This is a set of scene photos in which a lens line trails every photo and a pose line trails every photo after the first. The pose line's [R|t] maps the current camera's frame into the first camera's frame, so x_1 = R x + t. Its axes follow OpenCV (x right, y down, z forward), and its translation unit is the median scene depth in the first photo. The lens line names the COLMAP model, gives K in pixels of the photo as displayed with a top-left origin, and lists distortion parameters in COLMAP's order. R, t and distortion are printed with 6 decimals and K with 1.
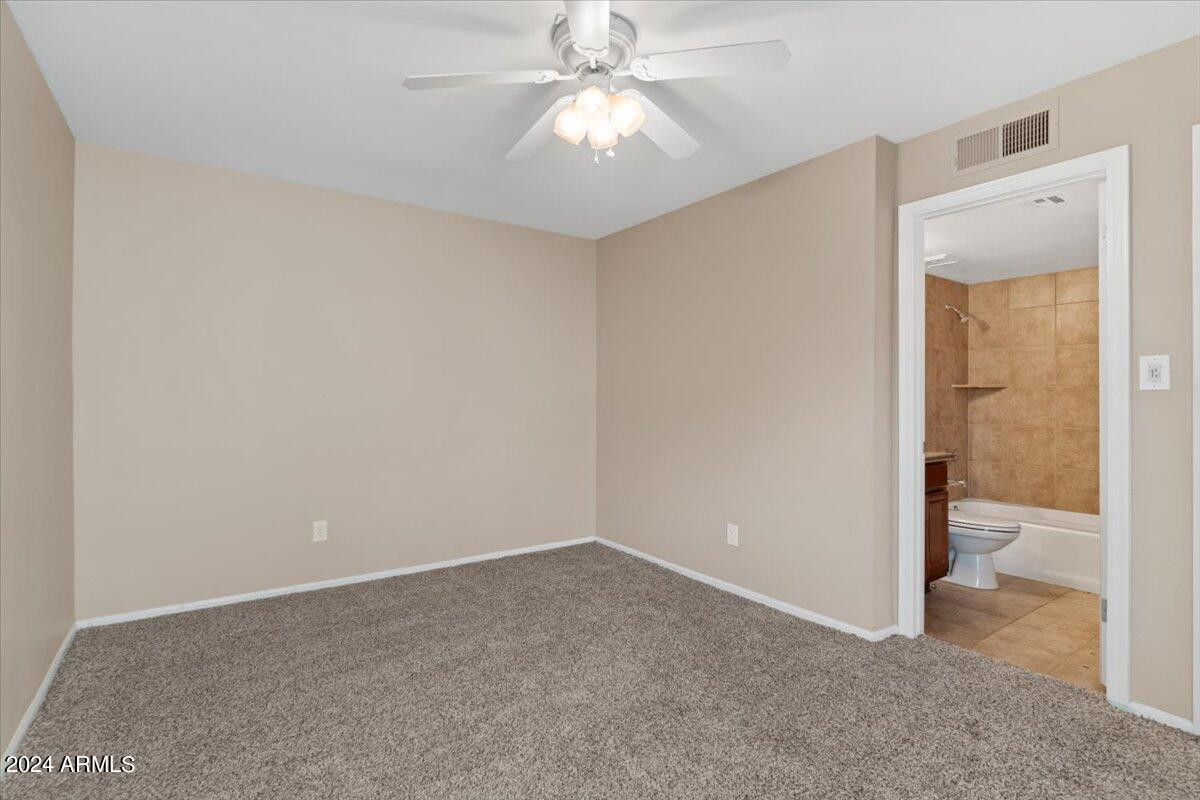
lens RADIAL K [[573.6, 0, 600.0], [0, 573.6, 400.0], [0, 0, 1]] dist [-0.003873, 0.000224]
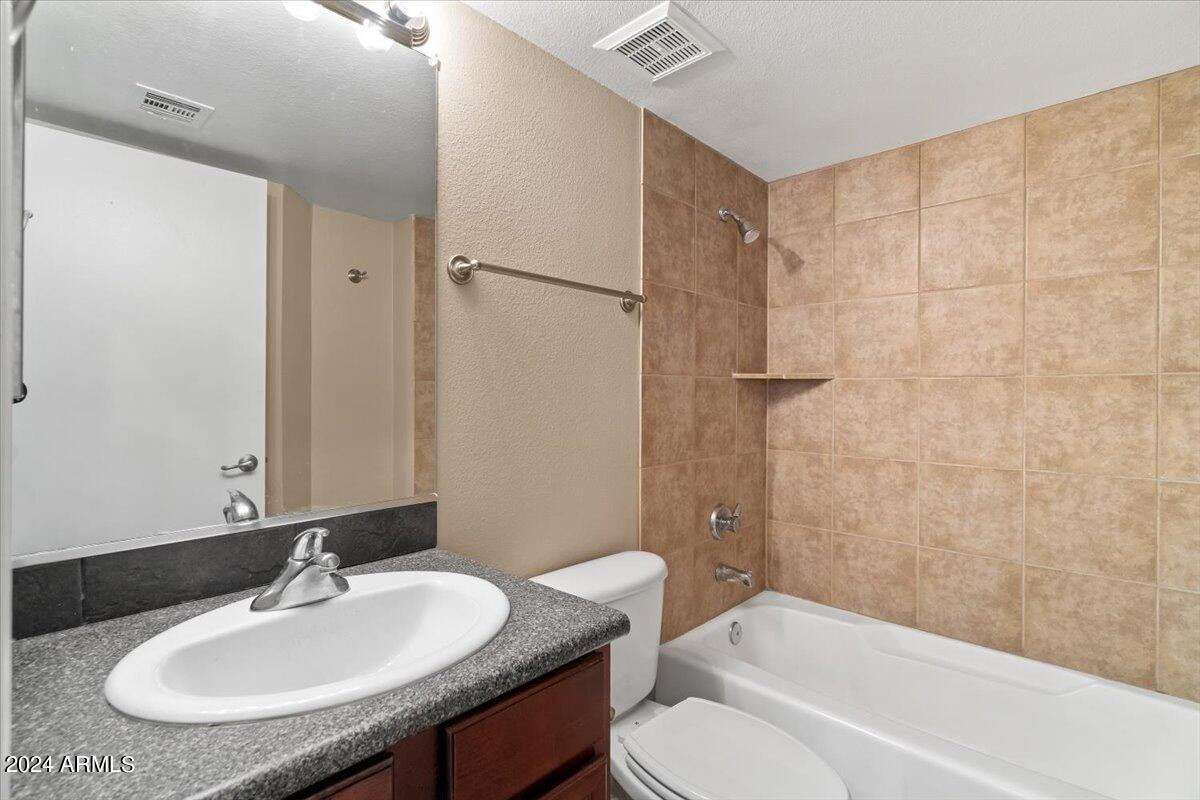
lens RADIAL K [[573.6, 0, 600.0], [0, 573.6, 400.0], [0, 0, 1]] dist [-0.003873, 0.000224]
pose [[0.978157, -0.000353, 0.207867, 0.409378], [-0.000929, 0.999981, 0.006068, -0.006541], [-0.207865, -0.006128, 0.978138, 0.552270]]
